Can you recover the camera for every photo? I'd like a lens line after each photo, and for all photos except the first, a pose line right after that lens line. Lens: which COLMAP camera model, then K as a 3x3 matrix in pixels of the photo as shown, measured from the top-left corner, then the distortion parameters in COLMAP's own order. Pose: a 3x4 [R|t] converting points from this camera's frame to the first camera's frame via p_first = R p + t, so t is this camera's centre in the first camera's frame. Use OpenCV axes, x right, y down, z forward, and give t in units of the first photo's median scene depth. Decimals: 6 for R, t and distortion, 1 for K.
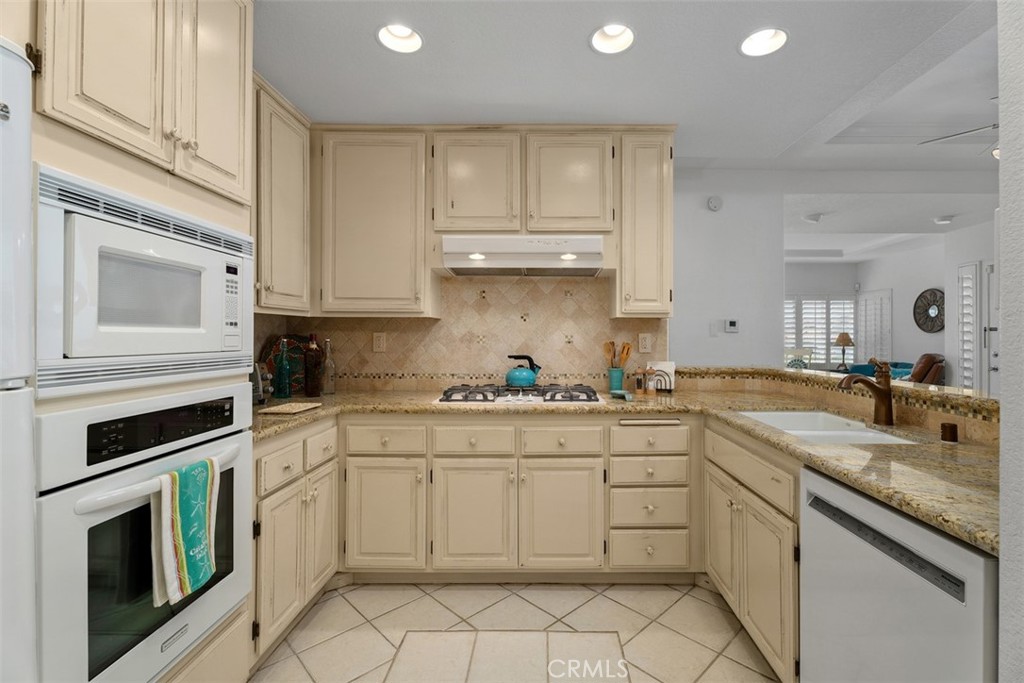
lens RADIAL K [[460.9, 0, 499.6], [0, 460.9, 333.5], [0, 0, 1]] dist [0.001900, -0.000496]
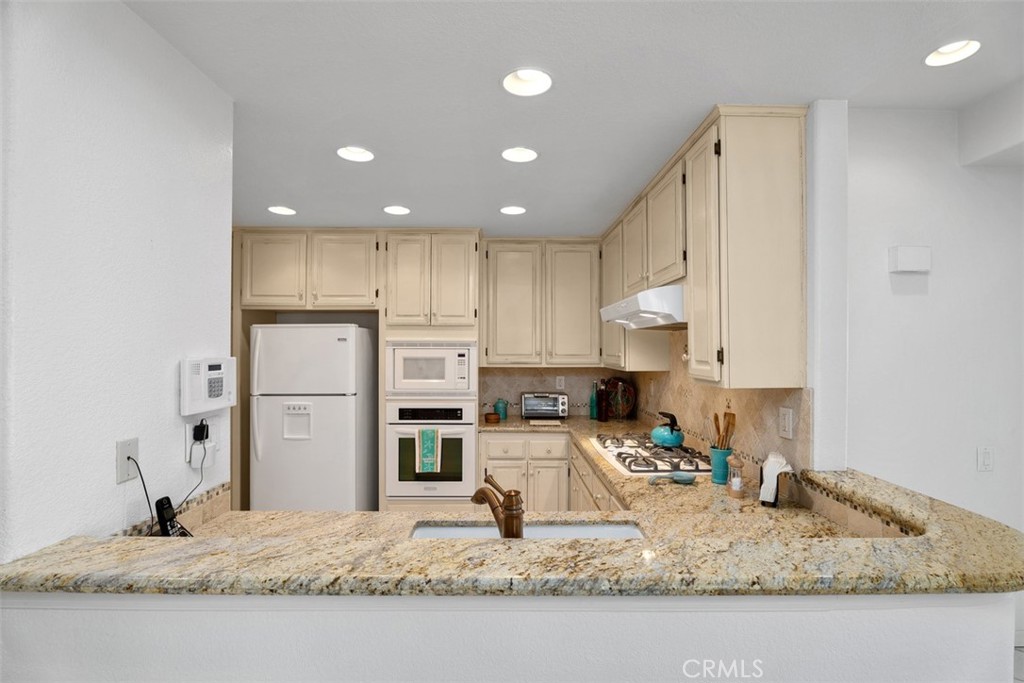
lens RADIAL K [[460.9, 0, 514.7], [0, 460.9, 347.6], [0, 0, 1]] dist [0.001900, -0.000496]
pose [[0.059550, -0.005243, -0.998212, 1.100155], [0.007129, 0.999963, -0.004827, -0.099334], [0.998200, -0.006829, 0.059585, 0.687645]]
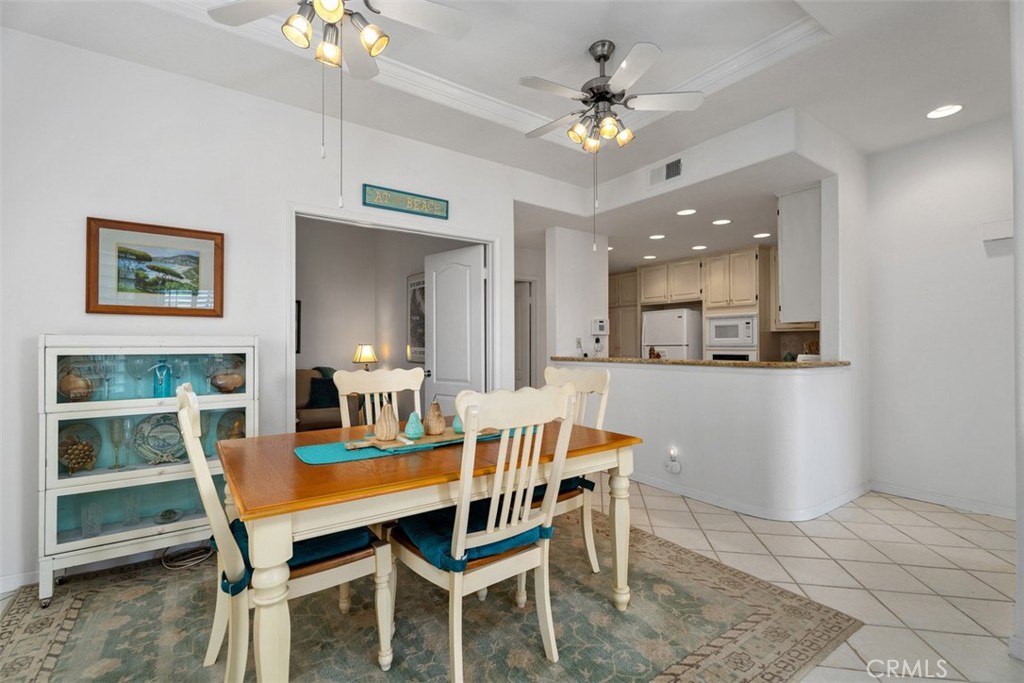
lens RADIAL K [[460.9, 0, 516.8], [0, 460.9, 339.7], [0, 0, 1]] dist [0.001900, -0.000496]
pose [[-0.784793, -0.011472, -0.619652, 2.063448], [0.003067, 0.999745, -0.022394, 0.051444], [0.619750, -0.019475, -0.784557, 1.738651]]
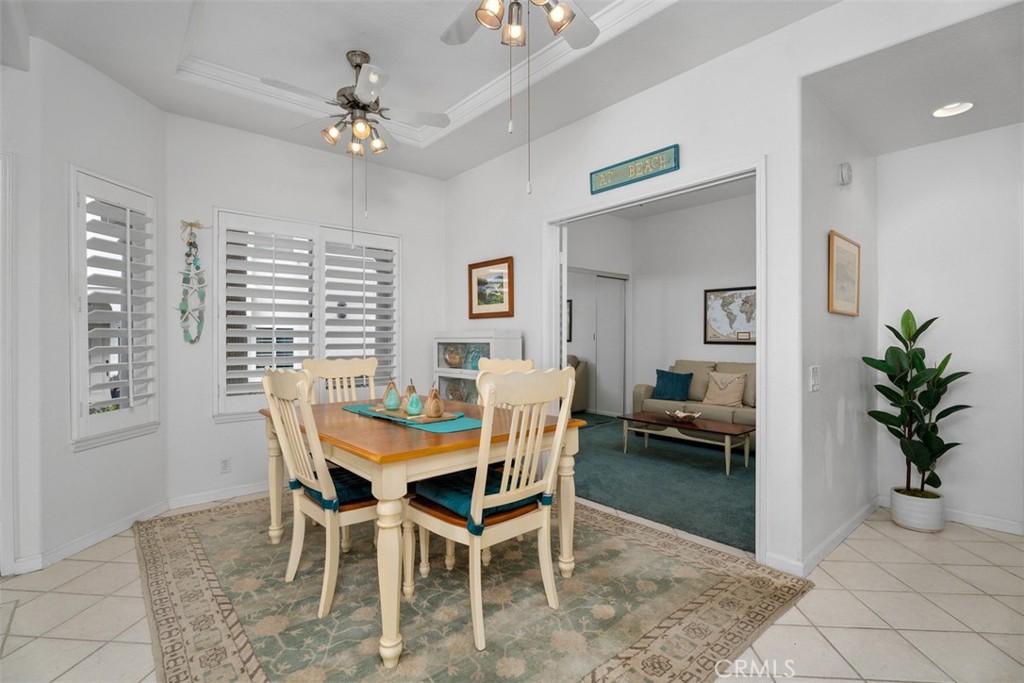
lens RADIAL K [[485.8, 0, 513.0], [0, 485.8, 334.2], [0, 0, 1]] dist [-0.008870, 0.001873]
pose [[-0.685268, 0.005944, 0.728267, 0.764773], [-0.005264, 0.999900, -0.013115, 0.050013], [-0.728272, -0.012821, -0.685168, 1.540298]]
